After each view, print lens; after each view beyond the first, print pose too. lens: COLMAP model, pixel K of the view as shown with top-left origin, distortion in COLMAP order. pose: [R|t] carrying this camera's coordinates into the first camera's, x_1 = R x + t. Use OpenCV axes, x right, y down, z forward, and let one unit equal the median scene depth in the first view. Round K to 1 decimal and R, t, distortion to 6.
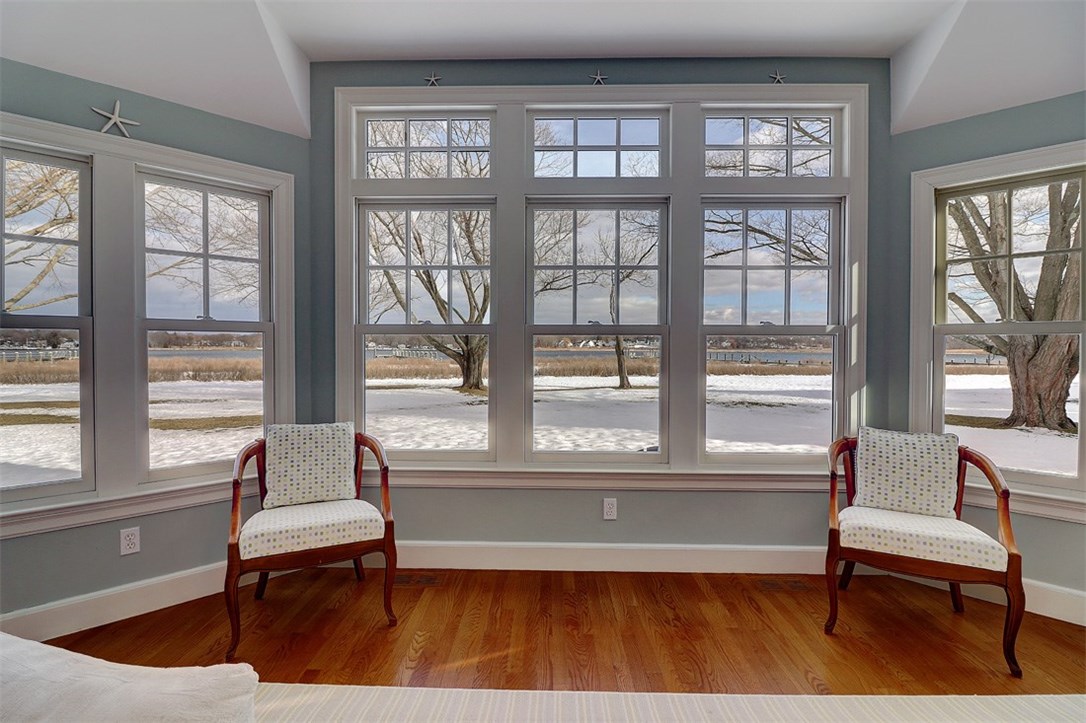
lens RADIAL K [[504.8, 0, 539.5], [0, 504.8, 354.6], [0, 0, 1]] dist [-0.005526, -0.002873]
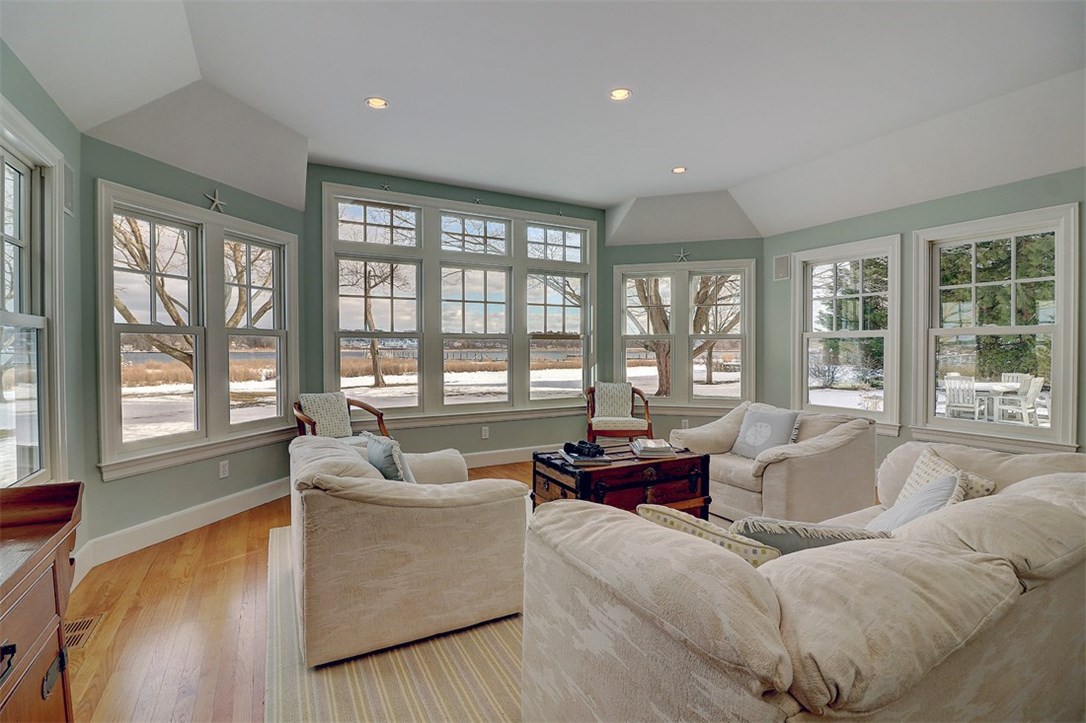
lens RADIAL K [[504.8, 0, 541.7], [0, 504.8, 356.4], [0, 0, 1]] dist [-0.005526, -0.002873]
pose [[0.865733, -0.013733, 0.500318, -0.595051], [0.012829, 0.999904, 0.005248, 0.018871], [-0.500342, 0.001876, 0.865826, -0.699277]]
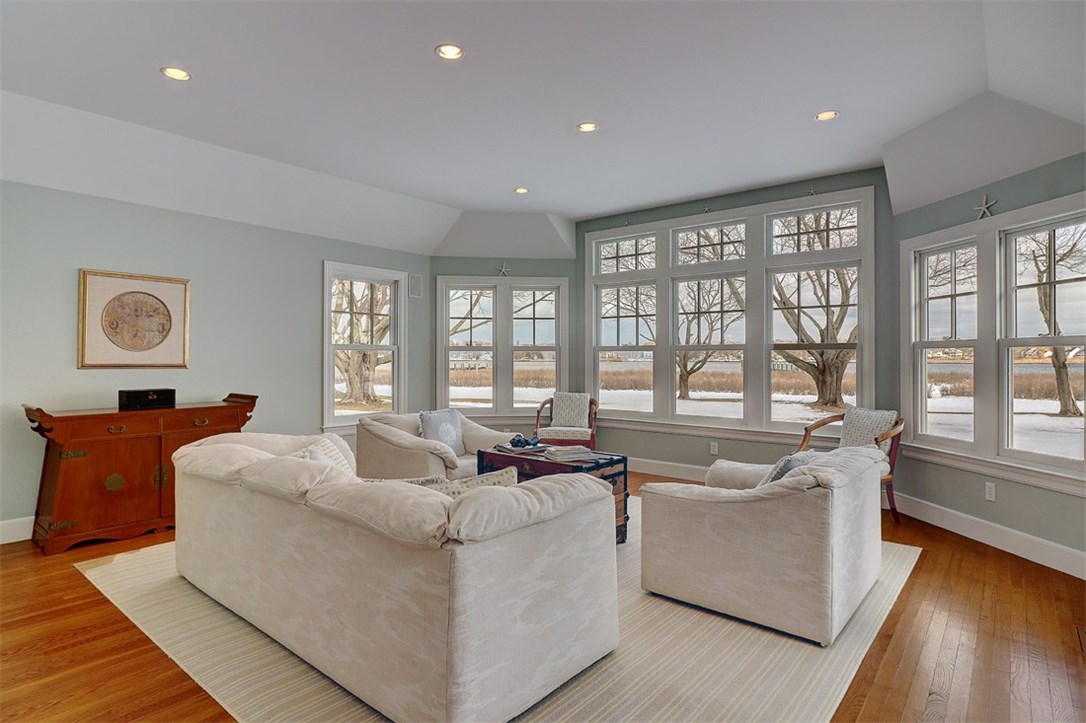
lens RADIAL K [[575.4, 0, 535.0], [0, 575.4, 359.8], [0, 0, 1]] dist [-0.004106, -0.001185]
pose [[0.784043, -0.000051, -0.620706, 0.890897], [-0.007974, 0.999917, -0.010155, 0.019432], [0.620655, 0.012911, 0.783977, -0.969547]]
